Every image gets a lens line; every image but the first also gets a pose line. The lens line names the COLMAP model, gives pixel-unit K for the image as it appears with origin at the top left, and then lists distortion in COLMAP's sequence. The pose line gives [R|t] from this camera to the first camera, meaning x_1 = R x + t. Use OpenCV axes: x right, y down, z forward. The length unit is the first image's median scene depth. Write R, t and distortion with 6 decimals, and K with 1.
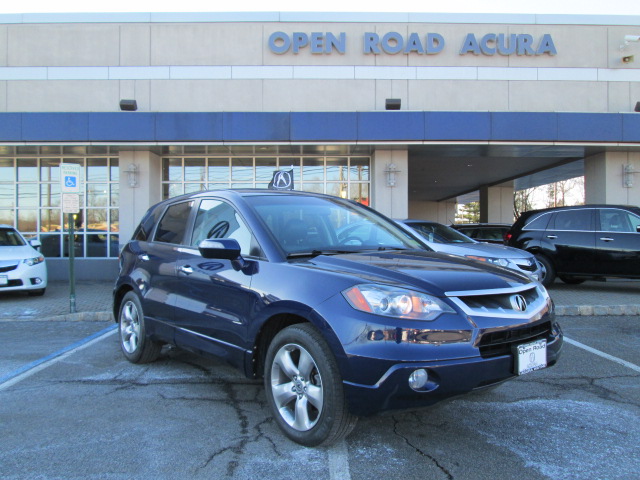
lens RADIAL K [[521.1, 0, 319.7], [0, 521.1, 238.1], [0, 0, 1]] dist [-0.012505, -0.005109]
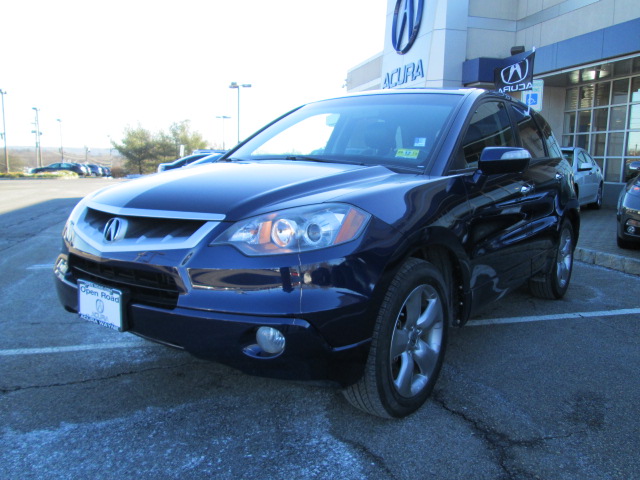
lens RADIAL K [[521.1, 0, 320.4], [0, 521.1, 240.5], [0, 0, 1]] dist [-0.012505, -0.005109]
pose [[0.239892, 0.140016, -0.960649, 0.944343], [-0.018263, 0.990020, 0.139736, 0.035250], [0.970628, -0.015977, 0.240055, 0.929251]]
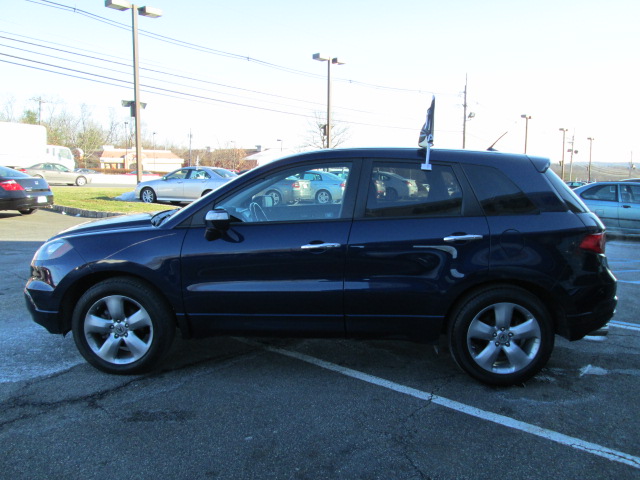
lens RADIAL K [[521.1, 0, 321.8], [0, 521.1, 239.6], [0, 0, 1]] dist [-0.012505, -0.005109]
pose [[-0.655462, 0.093004, -0.749480, 0.869630], [-0.015491, 0.990524, 0.136463, -0.087323], [0.755069, 0.101056, -0.647810, 2.183675]]
